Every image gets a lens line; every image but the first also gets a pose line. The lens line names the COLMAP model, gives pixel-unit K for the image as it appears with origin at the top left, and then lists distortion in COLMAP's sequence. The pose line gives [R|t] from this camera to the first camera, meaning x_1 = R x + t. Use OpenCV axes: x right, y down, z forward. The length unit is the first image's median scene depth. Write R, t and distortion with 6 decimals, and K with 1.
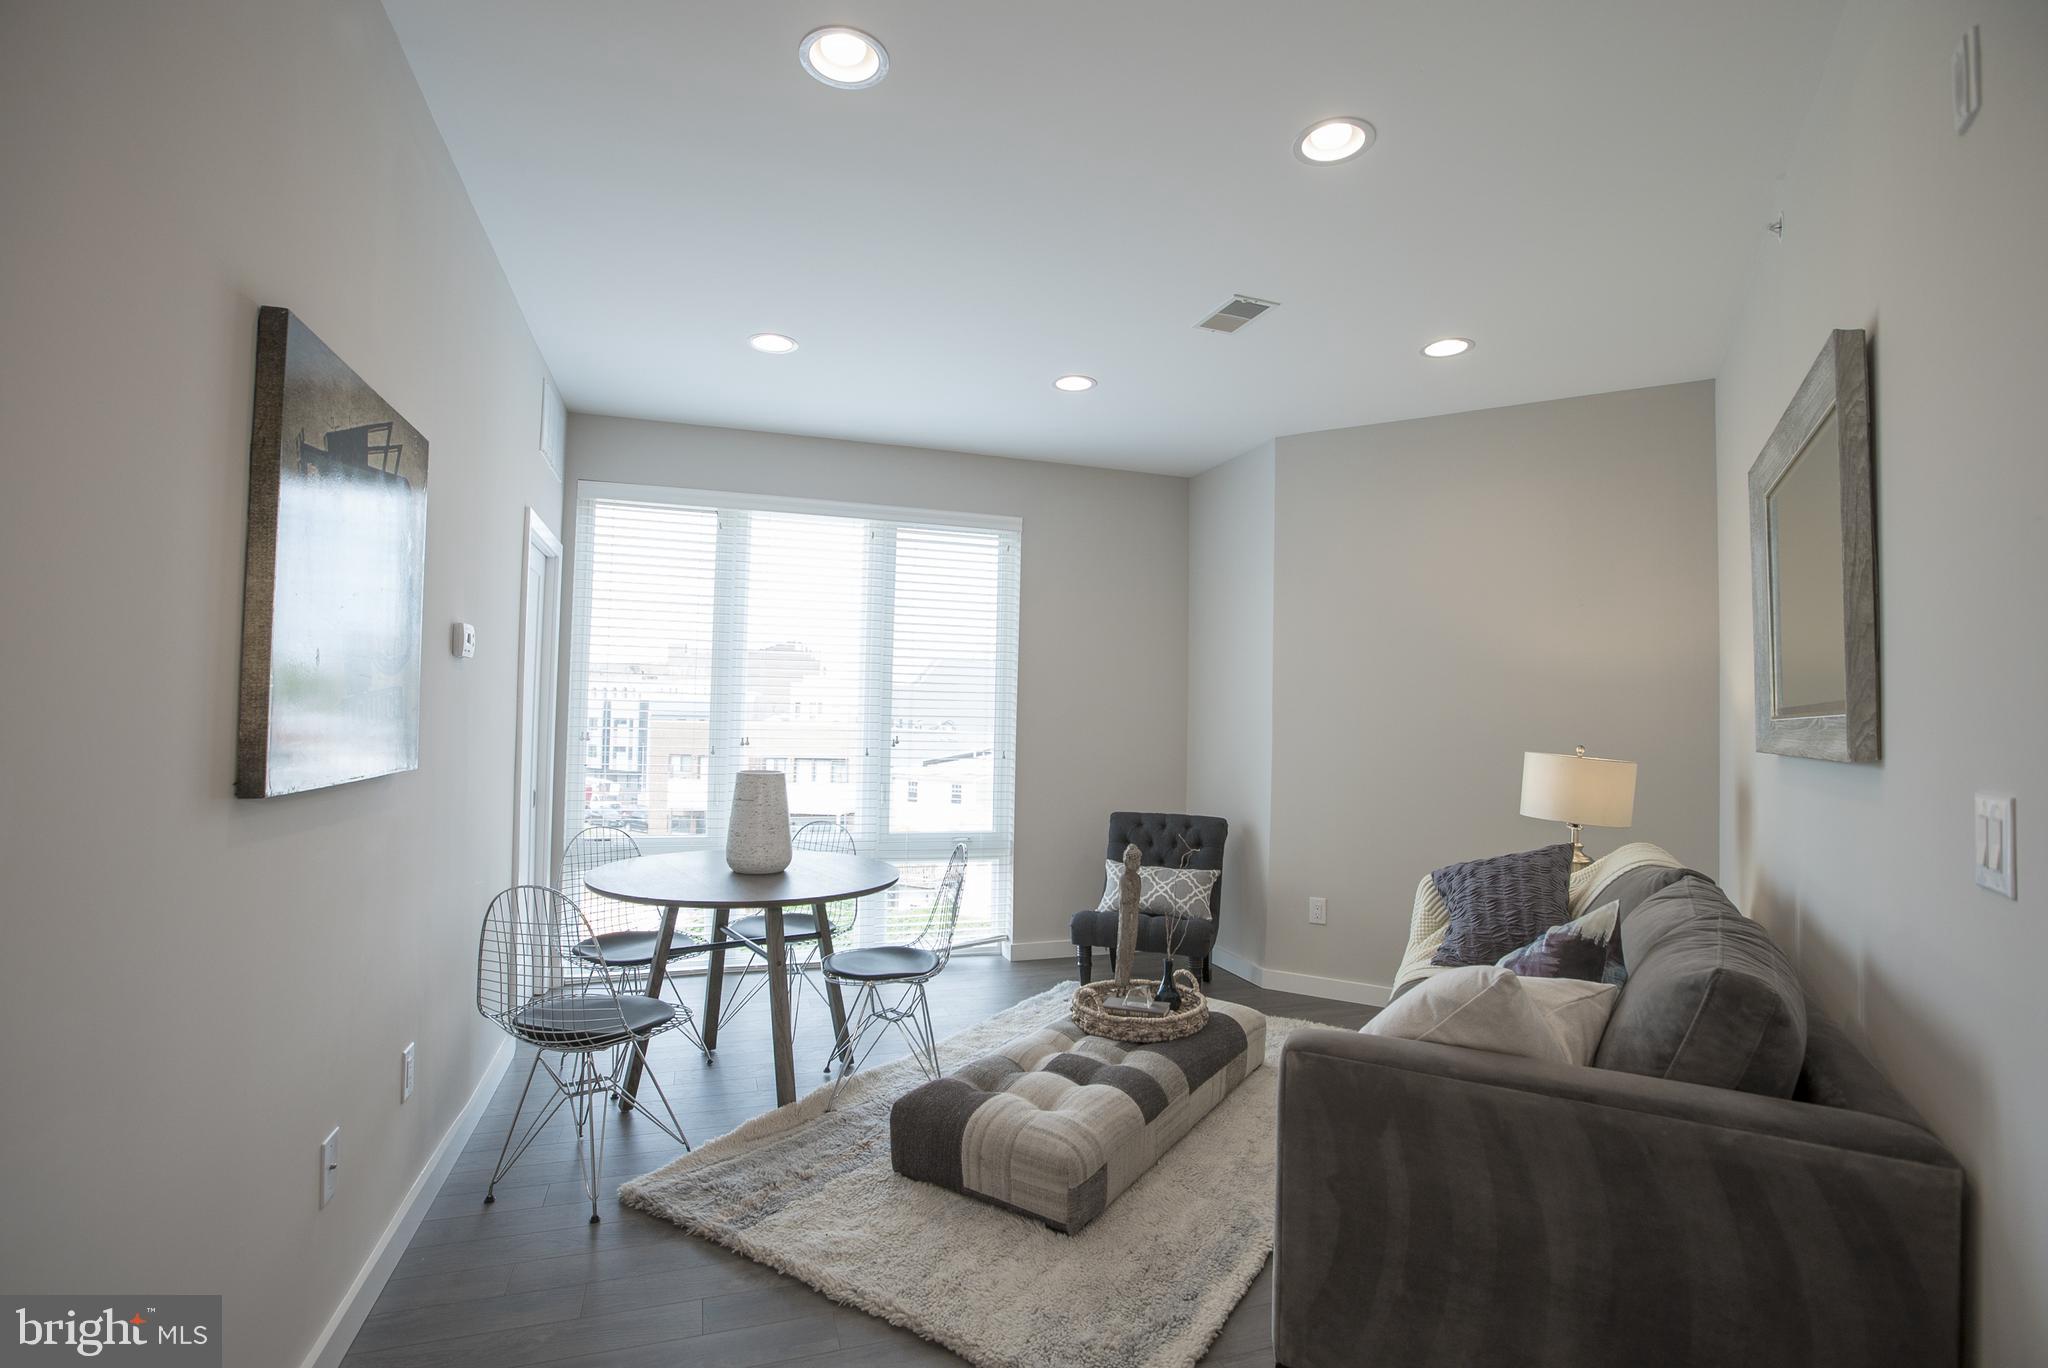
lens RADIAL K [[938.1, 0, 1022.0], [0, 938.1, 680.3], [0, 0, 1]] dist [-0.054572, 0.014150]
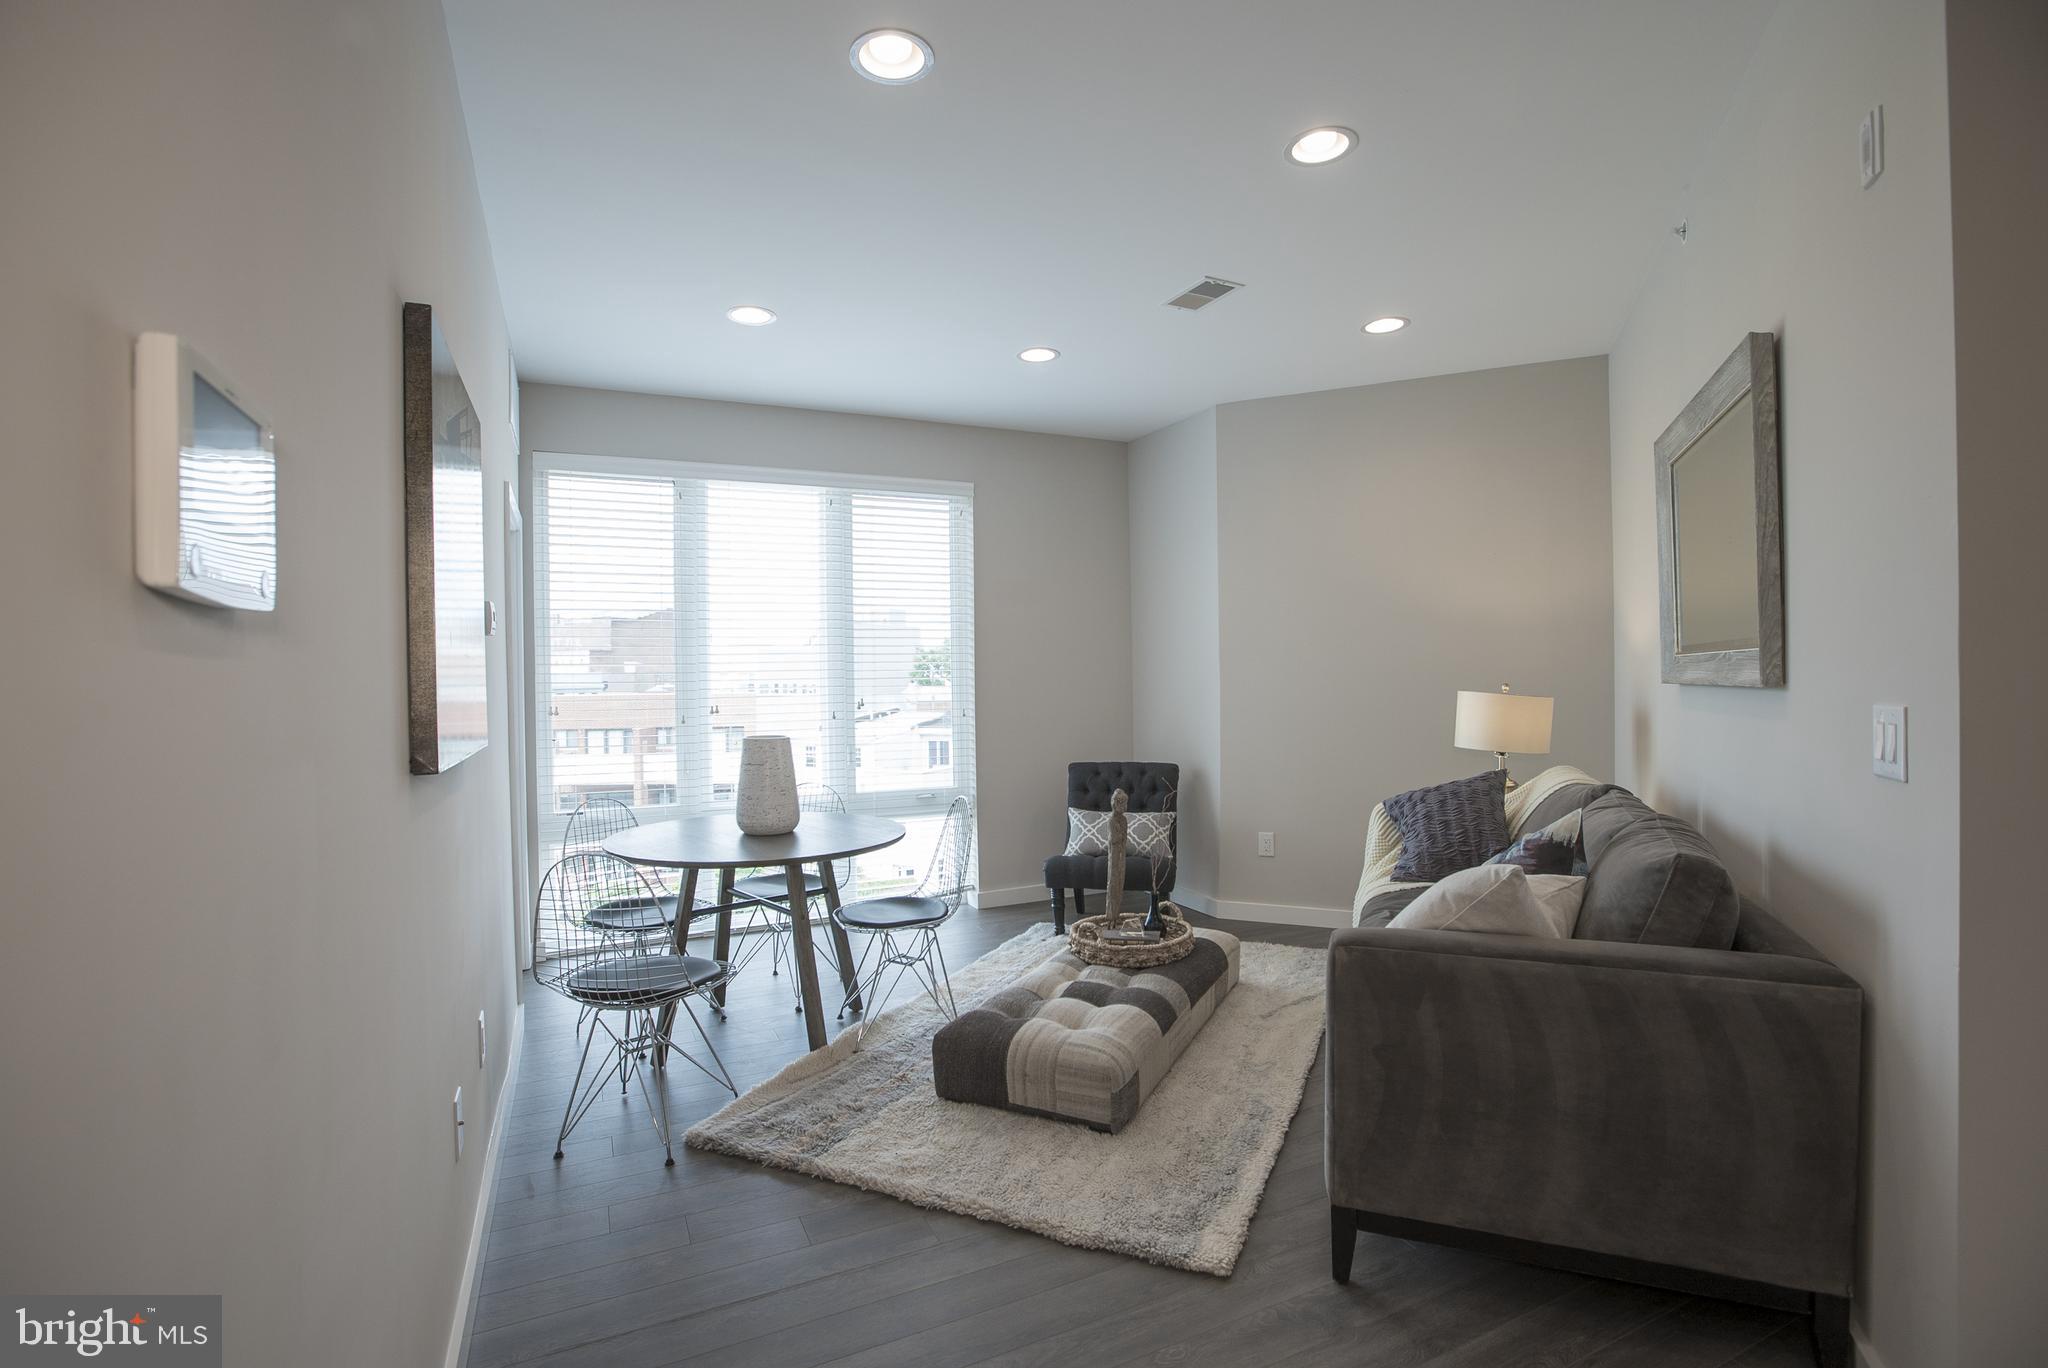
lens RADIAL K [[955.4, 0, 993.4], [0, 955.4, 682.0], [0, 0, 1]] dist [-0.063847, 0.019456]
pose [[0.992940, -0.035946, 0.113038, -0.191101], [0.030884, 0.998454, 0.046213, -0.005068], [-0.114525, -0.042395, 0.992515, -0.093707]]
